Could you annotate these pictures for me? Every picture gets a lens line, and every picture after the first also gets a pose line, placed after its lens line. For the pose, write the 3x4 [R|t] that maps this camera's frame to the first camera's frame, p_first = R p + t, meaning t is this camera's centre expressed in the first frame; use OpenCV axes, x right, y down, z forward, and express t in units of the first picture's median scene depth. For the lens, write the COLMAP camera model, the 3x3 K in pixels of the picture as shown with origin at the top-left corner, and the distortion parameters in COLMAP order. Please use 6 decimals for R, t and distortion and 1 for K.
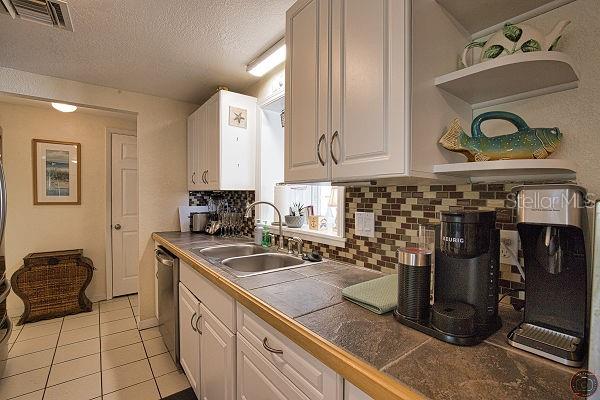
lens RADIAL K [[273.3, 0, 302.3], [0, 273.3, 202.2], [0, 0, 1]] dist [-0.028104, 0.000624]
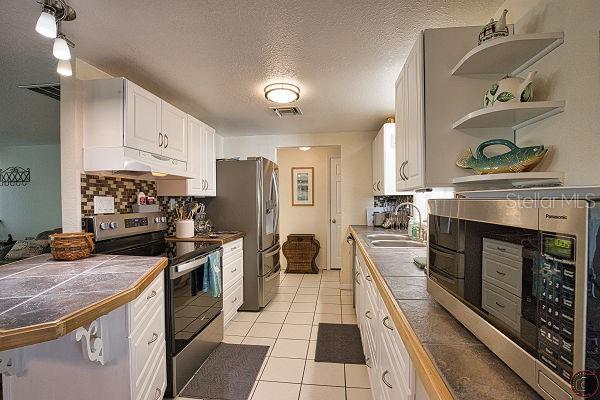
lens RADIAL K [[273.3, 0, 302.3], [0, 273.3, 202.2], [0, 0, 1]] dist [-0.028104, 0.000624]
pose [[0.713070, -0.005815, -0.701068, 0.294379], [-0.003733, 0.999920, -0.012090, 0.007620], [0.701083, 0.011238, 0.712991, -0.228252]]
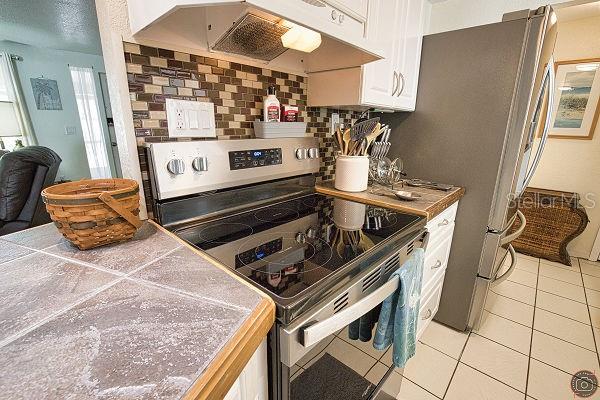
lens RADIAL K [[273.3, 0, 302.3], [0, 273.3, 202.2], [0, 0, 1]] dist [-0.028104, 0.000624]
pose [[0.180329, 0.270228, -0.945758, -0.208404], [-0.037979, 0.962717, 0.267832, 0.012273], [0.982873, -0.012379, 0.183869, -0.011916]]
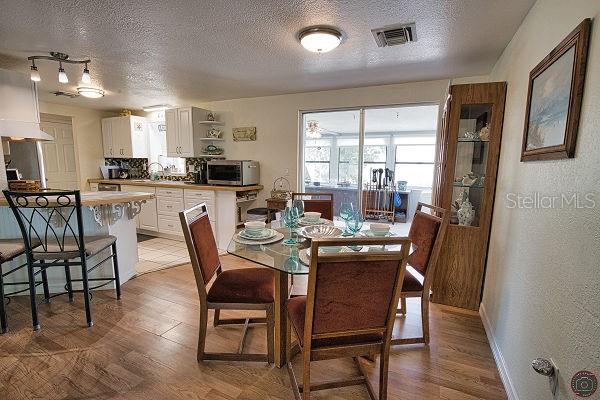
lens RADIAL K [[273.3, 0, 302.3], [0, 273.3, 202.2], [0, 0, 1]] dist [-0.028104, 0.000624]
pose [[0.883716, -0.057558, 0.464470, -0.086637], [0.000591, 0.992545, 0.121873, 0.041601], [-0.468023, -0.107427, 0.877163, -1.438650]]
